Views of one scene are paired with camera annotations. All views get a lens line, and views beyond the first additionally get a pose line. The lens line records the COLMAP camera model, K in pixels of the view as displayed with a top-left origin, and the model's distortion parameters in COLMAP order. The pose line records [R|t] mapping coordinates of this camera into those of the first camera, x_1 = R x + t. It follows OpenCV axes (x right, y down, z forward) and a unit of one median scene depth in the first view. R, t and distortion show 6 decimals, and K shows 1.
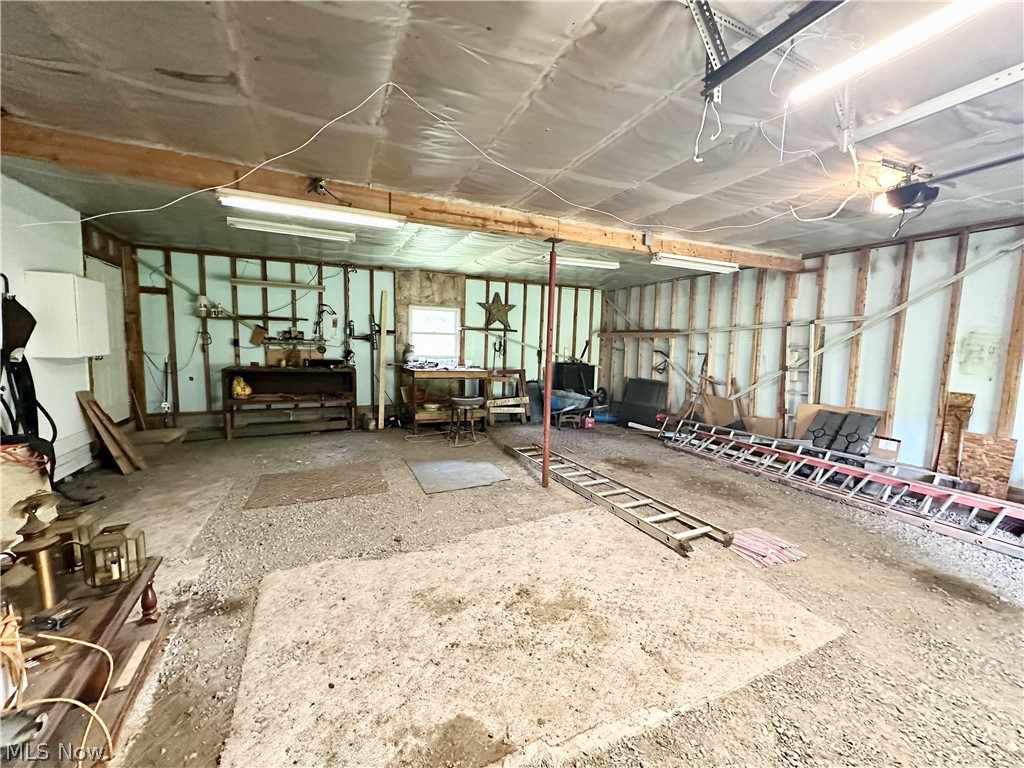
lens RADIAL K [[404.1, 0, 509.1], [0, 404.1, 382.1], [0, 0, 1]] dist [0.012138, 0.000061]
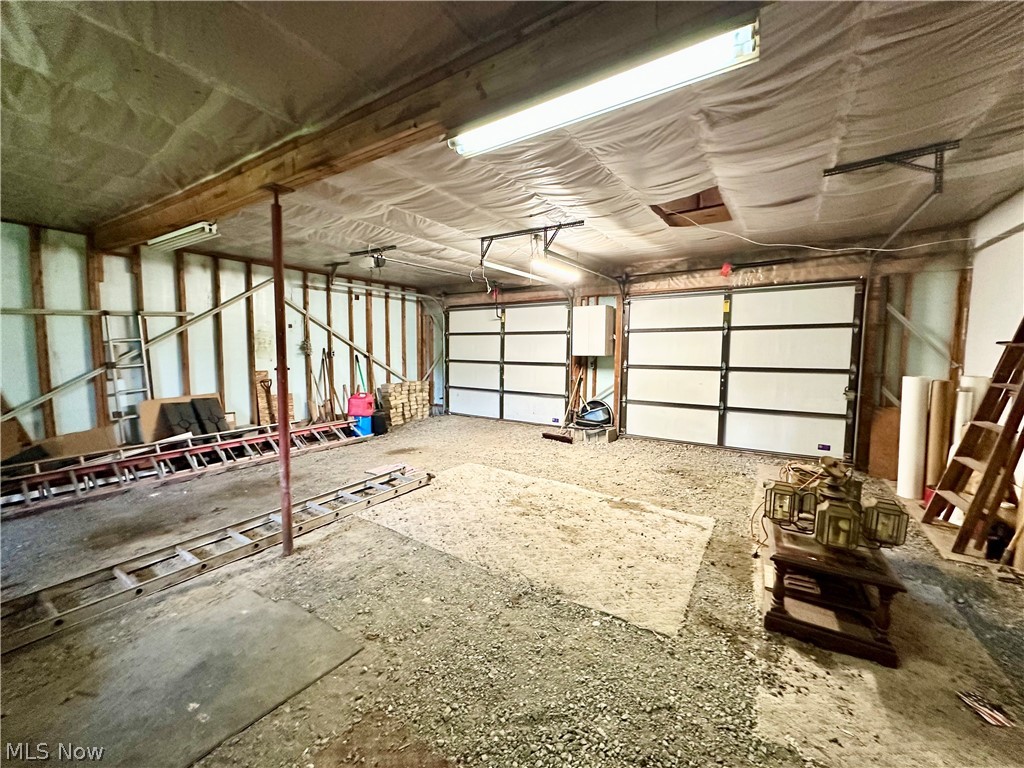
lens RADIAL K [[404.1, 0, 509.1], [0, 404.1, 382.1], [0, 0, 1]] dist [0.012138, 0.000061]
pose [[-0.525556, -0.096275, 0.845294, -0.685928], [0.062495, 0.986523, 0.151216, -0.110280], [-0.848461, 0.132299, -0.512456, 1.050302]]
